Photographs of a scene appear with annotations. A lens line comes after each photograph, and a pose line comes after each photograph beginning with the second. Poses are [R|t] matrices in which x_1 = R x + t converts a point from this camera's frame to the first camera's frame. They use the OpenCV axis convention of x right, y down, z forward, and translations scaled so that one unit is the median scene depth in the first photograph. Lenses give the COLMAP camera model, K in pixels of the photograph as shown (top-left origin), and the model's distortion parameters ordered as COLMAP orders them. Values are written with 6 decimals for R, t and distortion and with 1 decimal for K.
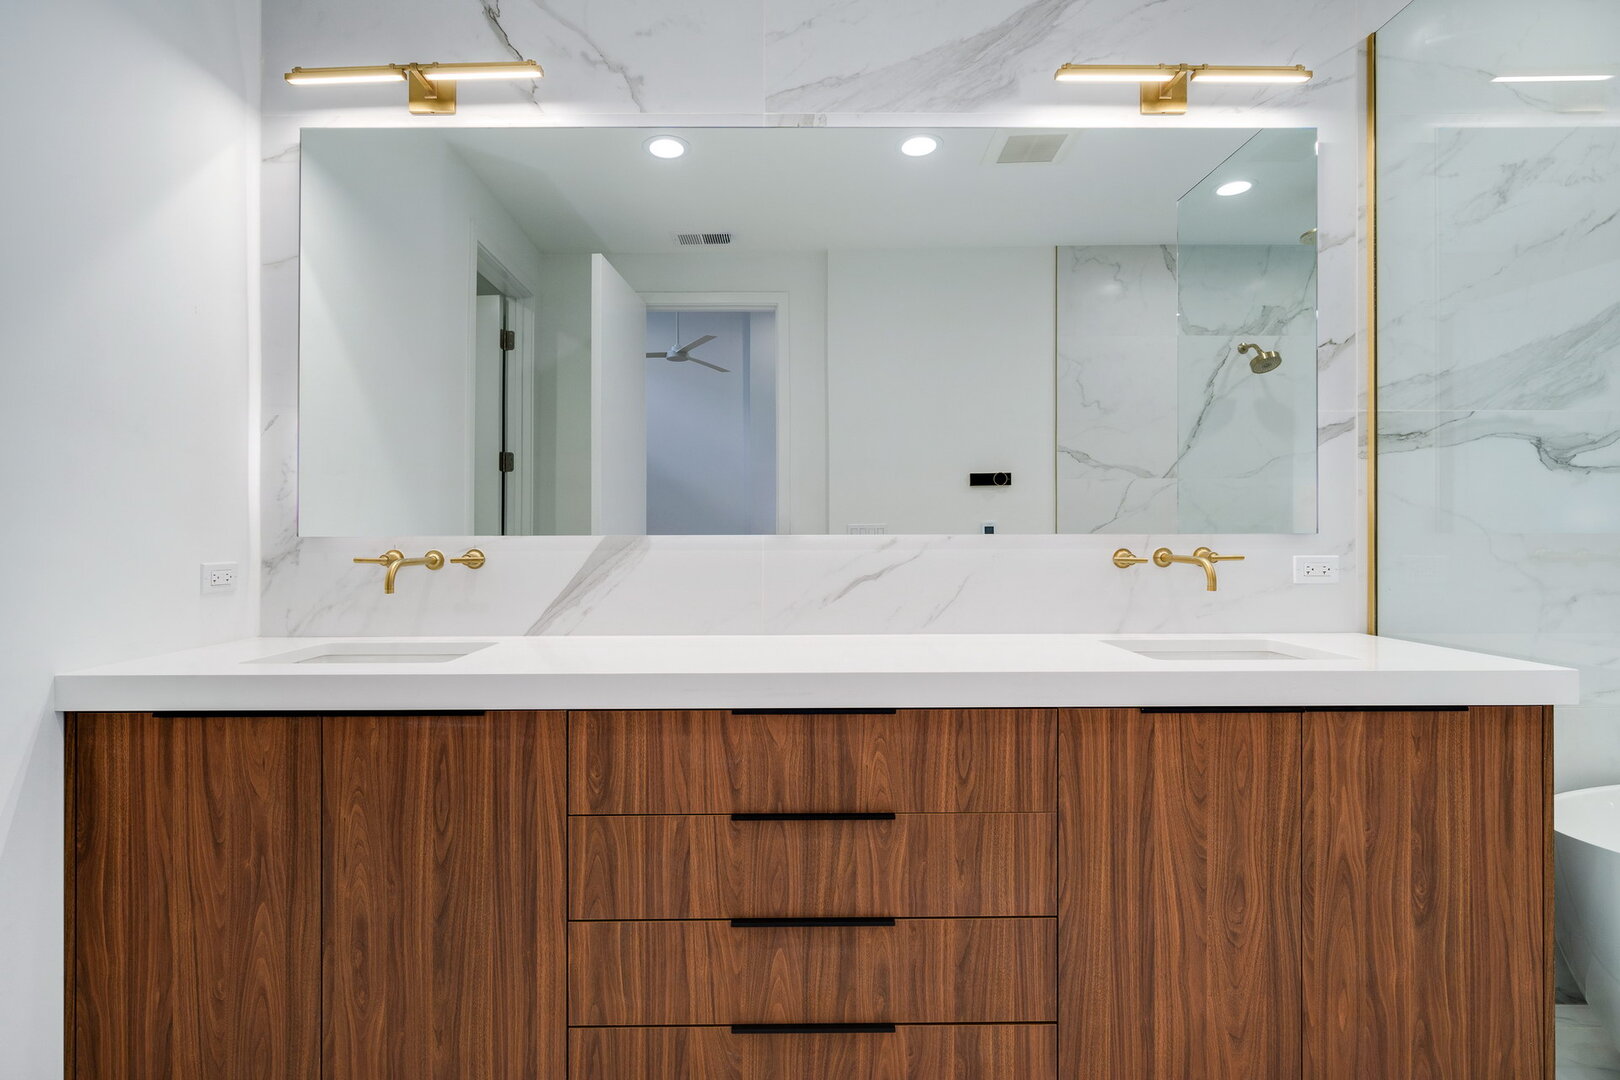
lens RADIAL K [[874.9, 0, 810.0], [0, 874.9, 540.0], [0, 0, 1]] dist [0.002460, 0.002107]
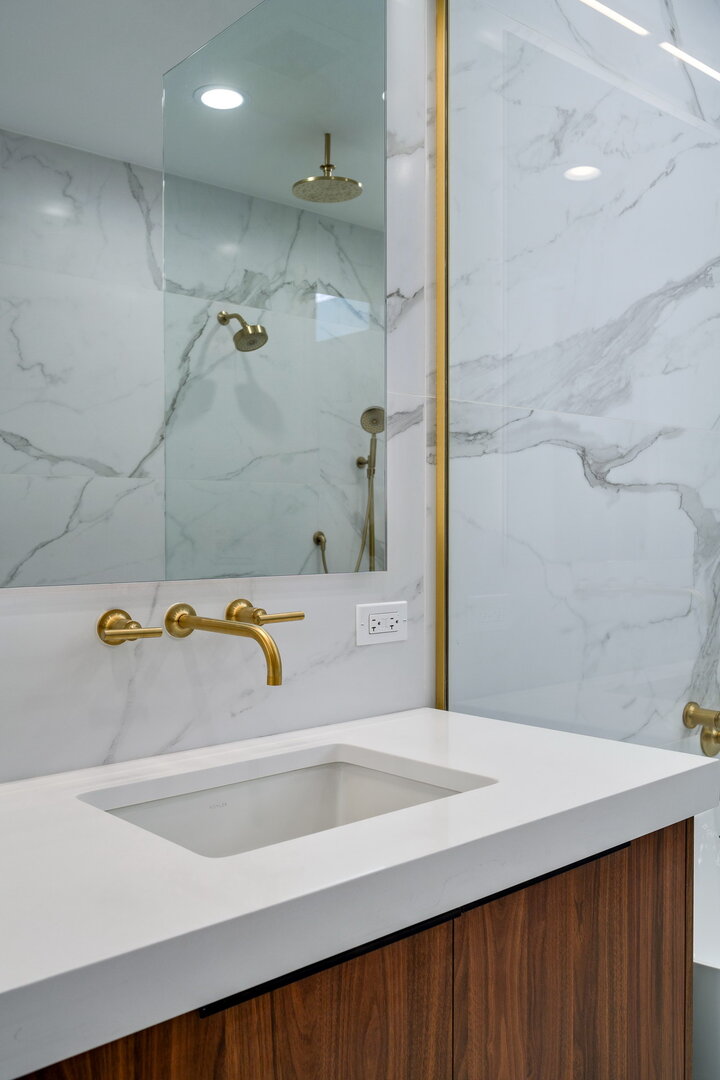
lens RADIAL K [[901.1, 0, 360.0], [0, 901.1, 540.0], [0, 0, 1]] dist [-0.000644, -0.007460]
pose [[0.778745, -0.011149, 0.627242, 0.123785], [0.007590, 0.999936, 0.008351, -0.037662], [-0.627295, -0.001742, 0.778780, 0.466125]]
